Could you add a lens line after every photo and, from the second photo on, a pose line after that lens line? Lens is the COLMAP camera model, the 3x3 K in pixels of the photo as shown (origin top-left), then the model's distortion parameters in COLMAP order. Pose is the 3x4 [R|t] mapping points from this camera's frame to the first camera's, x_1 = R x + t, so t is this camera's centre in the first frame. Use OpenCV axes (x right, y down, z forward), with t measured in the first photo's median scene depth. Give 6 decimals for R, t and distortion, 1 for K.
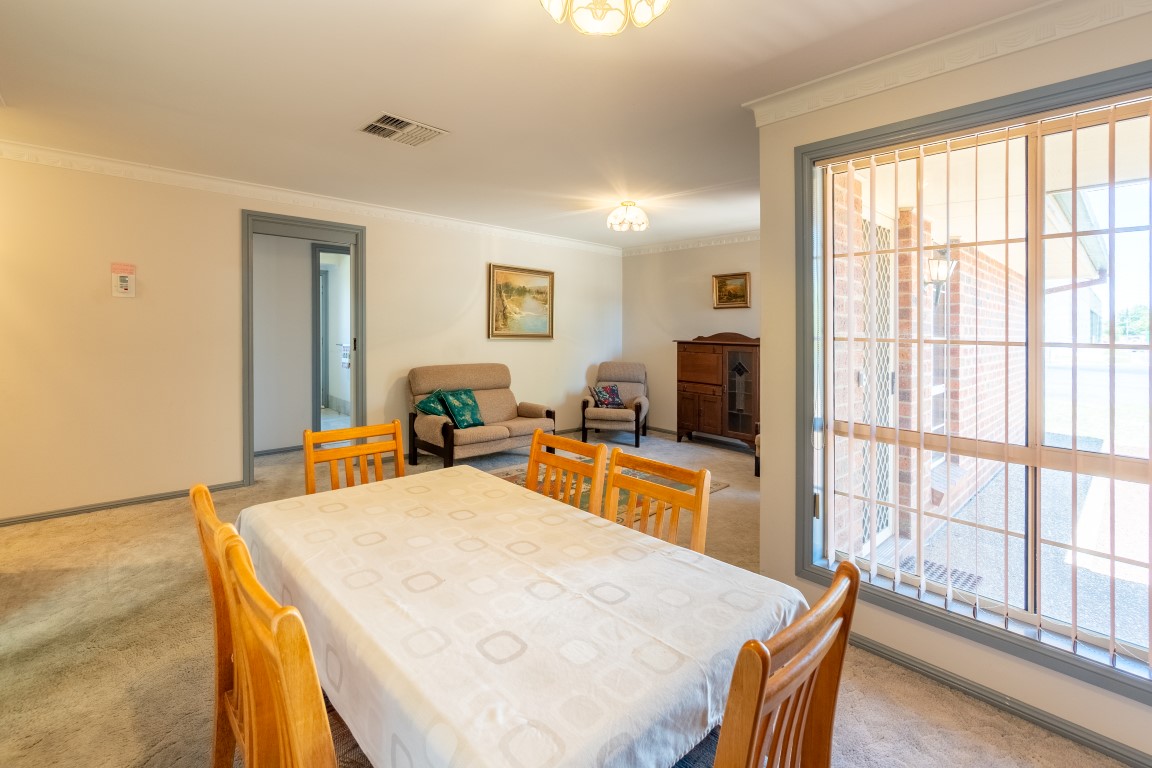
lens RADIAL K [[514.0, 0, 576.0], [0, 514.0, 384.0], [0, 0, 1]] dist [-0.000098, -0.000051]
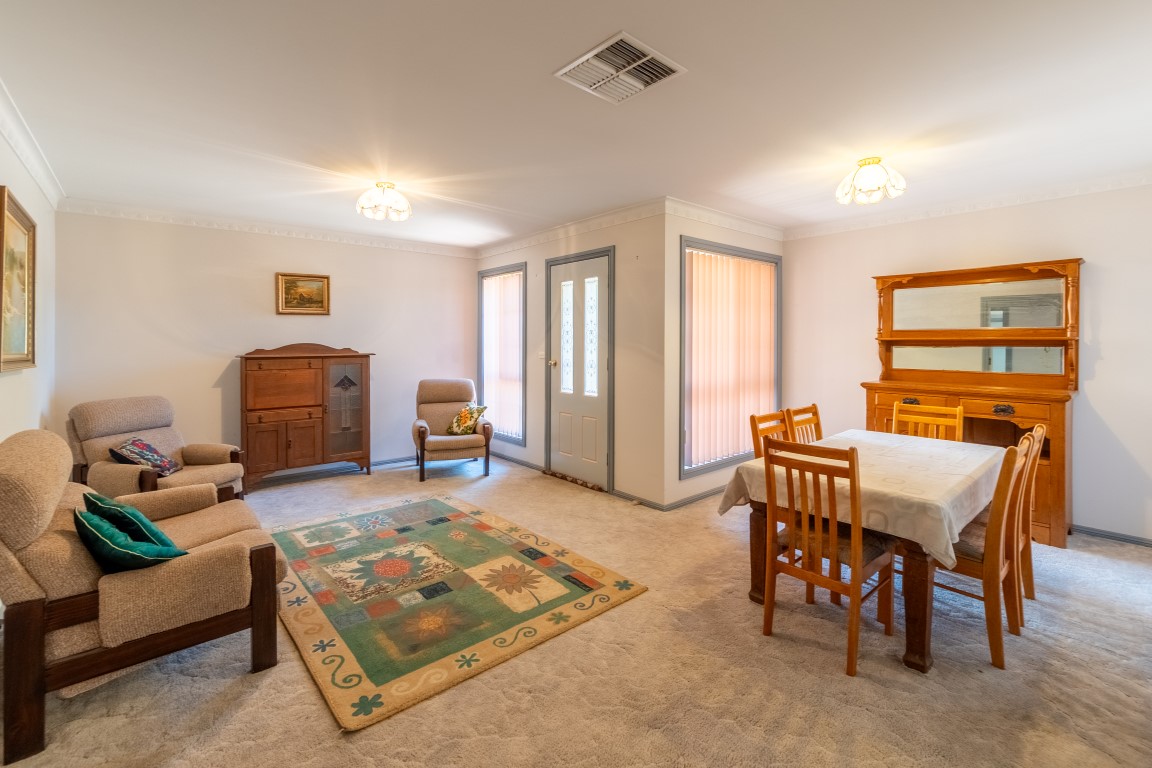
lens RADIAL K [[514.0, 0, 576.0], [0, 514.0, 384.0], [0, 0, 1]] dist [-0.000098, -0.000051]
pose [[0.031056, -0.104632, 0.994026, -0.543084], [0.110575, 0.988761, 0.100623, -0.070149], [-0.993382, 0.106789, 0.042276, 0.532184]]
